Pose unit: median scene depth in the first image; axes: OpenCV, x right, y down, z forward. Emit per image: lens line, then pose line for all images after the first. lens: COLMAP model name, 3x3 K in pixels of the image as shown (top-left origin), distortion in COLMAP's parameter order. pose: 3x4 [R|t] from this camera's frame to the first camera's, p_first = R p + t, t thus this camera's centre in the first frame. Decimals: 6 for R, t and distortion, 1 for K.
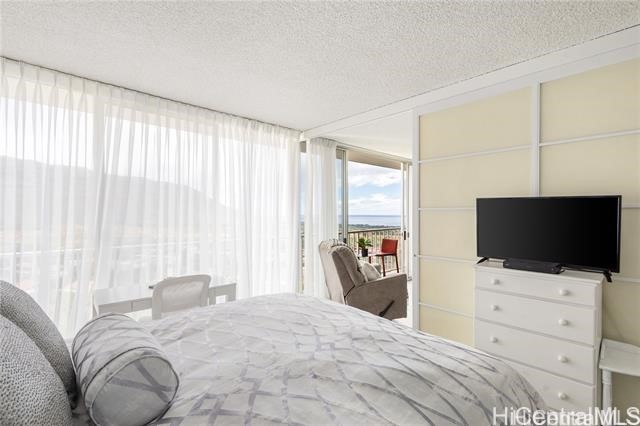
lens RADIAL K [[300.6, 0, 320.0], [0, 300.6, 211.1], [0, 0, 1]] dist [-0.000960, -0.001623]
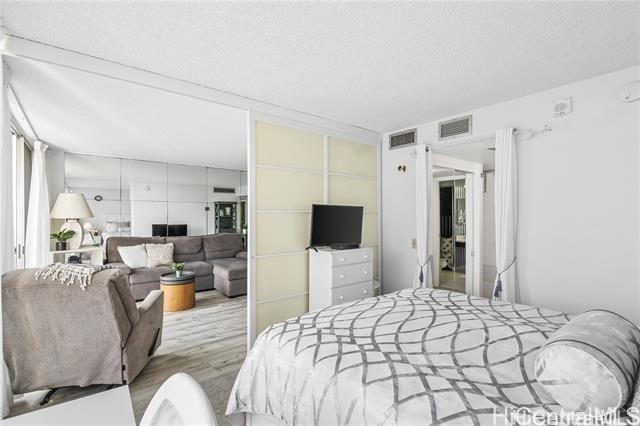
lens RADIAL K [[300.6, 0, 320.8], [0, 300.6, 213.9], [0, 0, 1]] dist [-0.000960, -0.001623]
pose [[0.077287, 0.001642, 0.997008, -0.875732], [-0.009062, 0.999958, -0.000945, 0.002425], [-0.996968, -0.008961, 0.077298, 0.901229]]
